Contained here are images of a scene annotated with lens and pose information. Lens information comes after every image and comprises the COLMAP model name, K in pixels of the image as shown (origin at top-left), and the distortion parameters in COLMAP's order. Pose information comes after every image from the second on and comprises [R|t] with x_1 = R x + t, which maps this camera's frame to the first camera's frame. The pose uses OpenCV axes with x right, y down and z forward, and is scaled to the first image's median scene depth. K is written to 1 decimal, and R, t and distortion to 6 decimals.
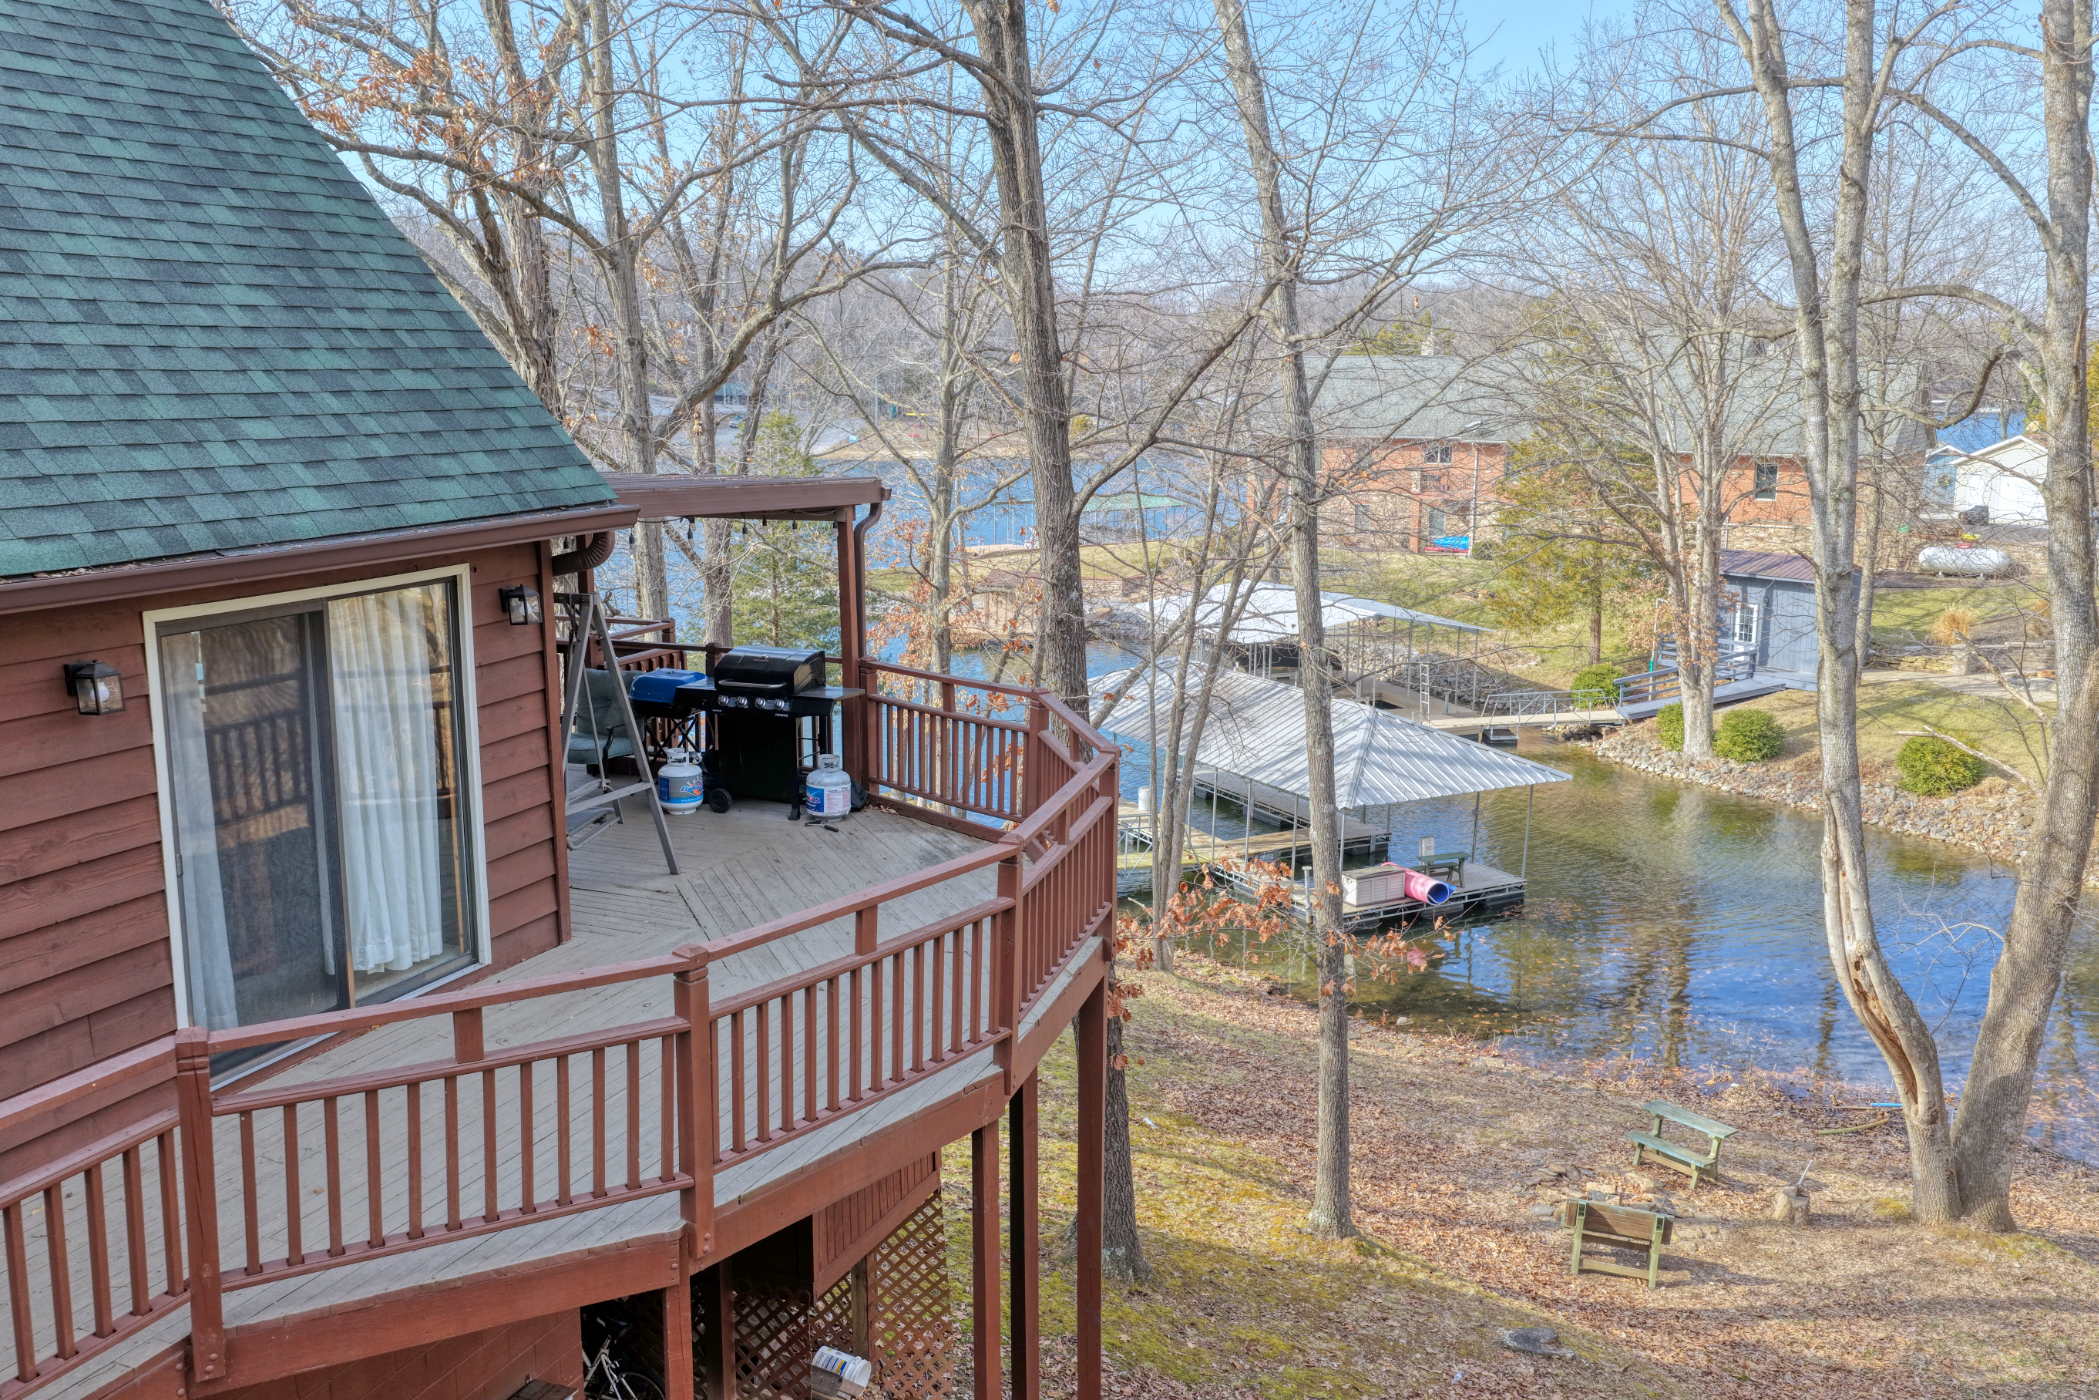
lens RADIAL K [[1712.5, 0, 1053.6], [0, 1712.5, 703.2], [0, 0, 1]] dist [-0.003777, 0.002184]
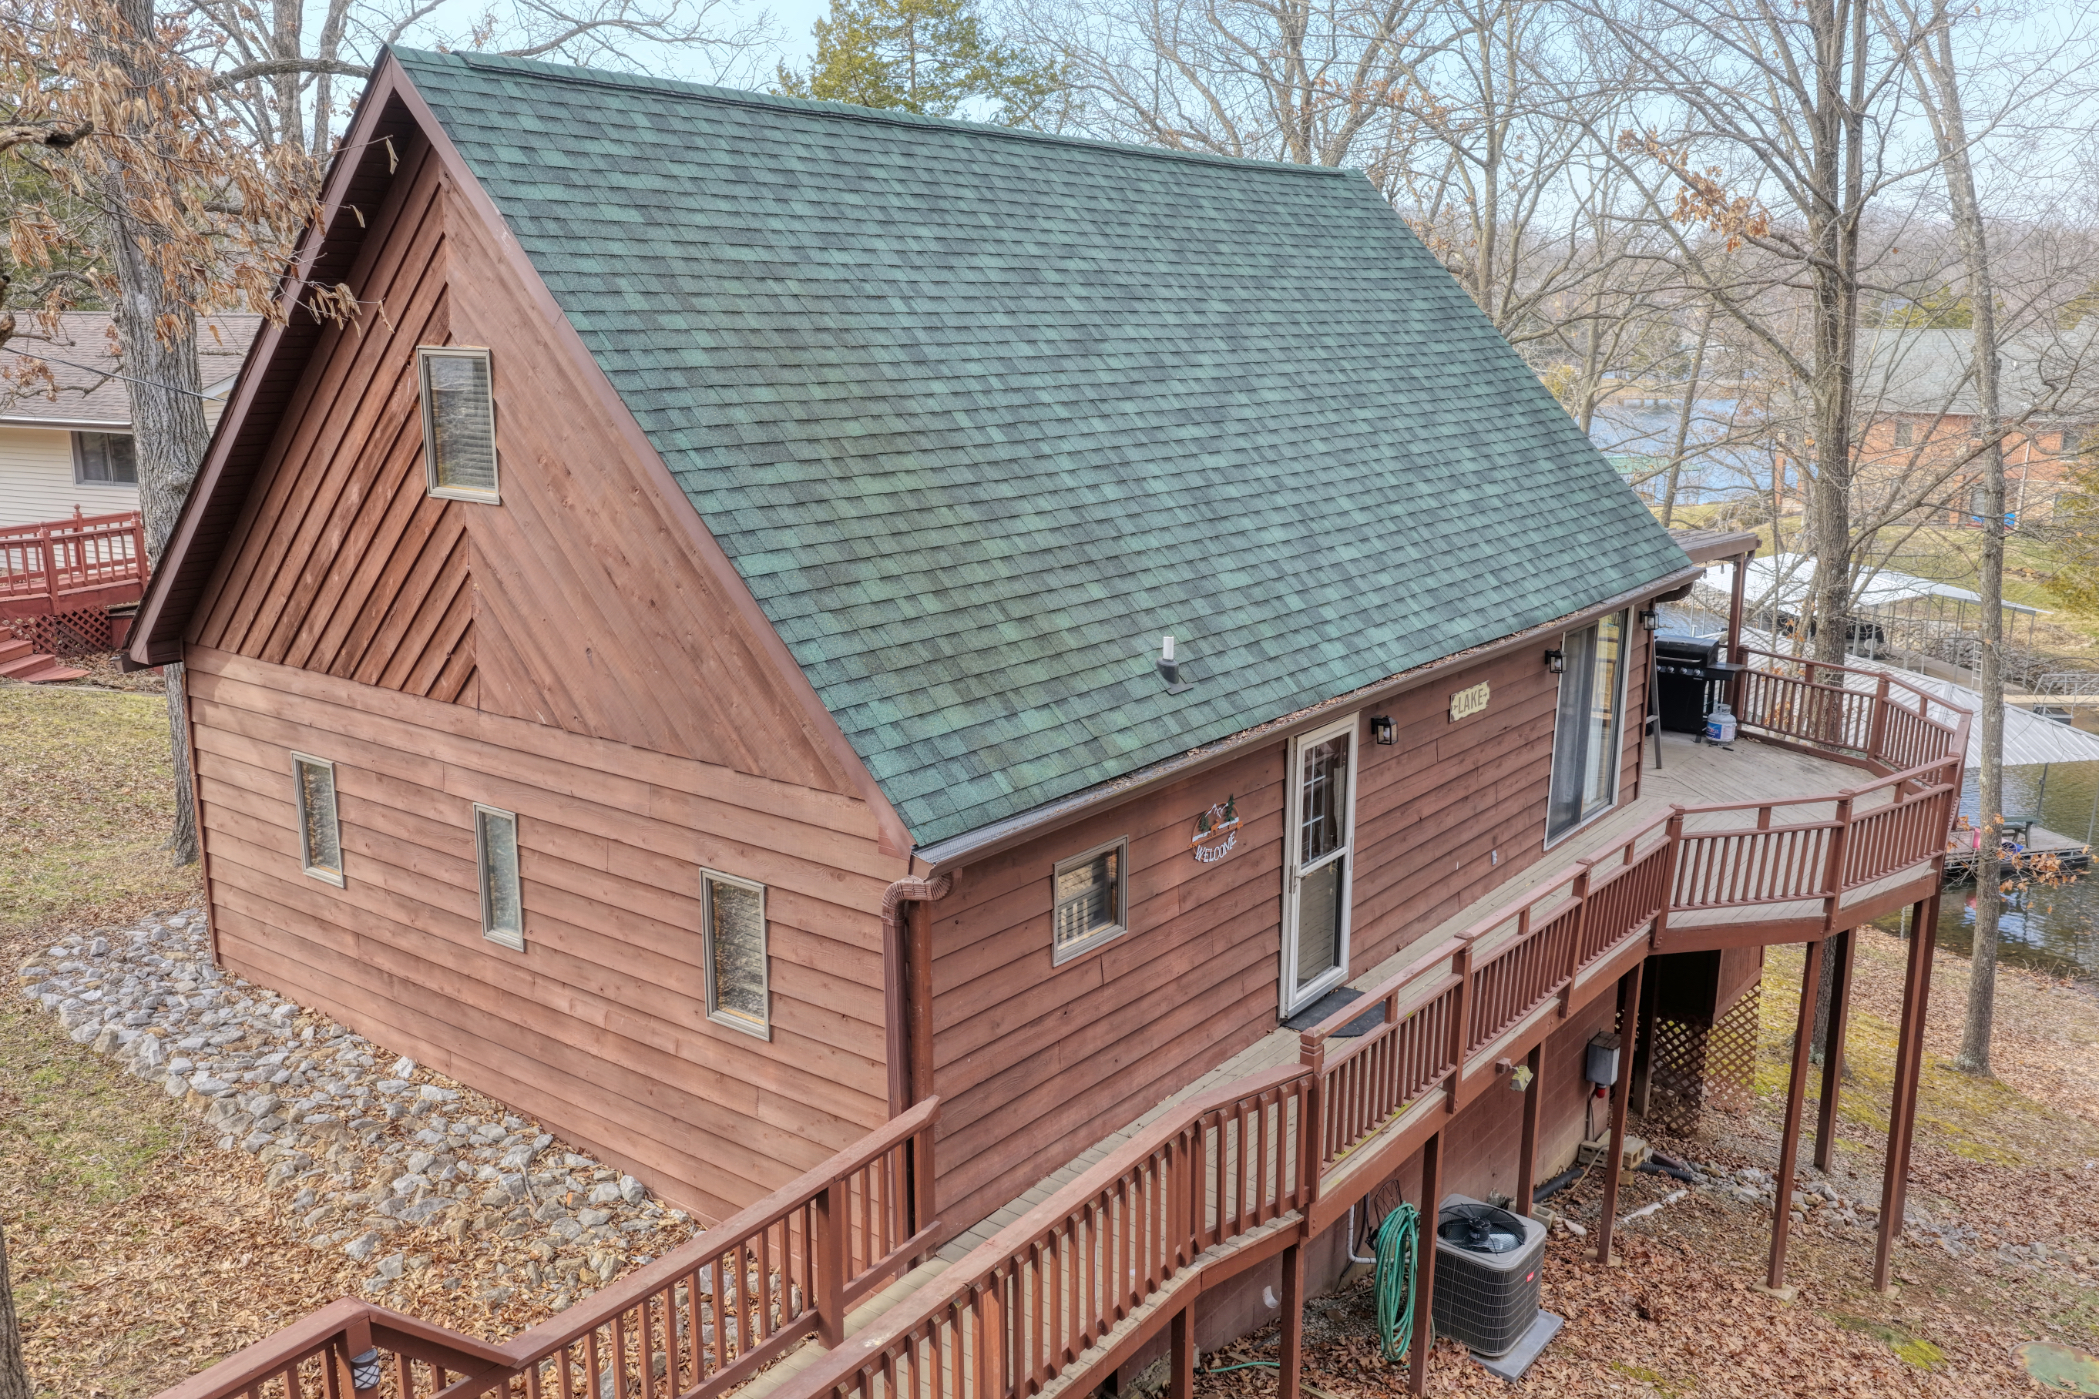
lens RADIAL K [[1712.5, 0, 1053.6], [0, 1712.5, 702.7], [0, 0, 1]] dist [-0.003777, 0.002184]
pose [[0.968837, 0.054560, -0.241616, -0.353664], [-0.046280, 0.998135, 0.039818, -0.006766], [0.243338, -0.027395, 0.969555, -0.739284]]
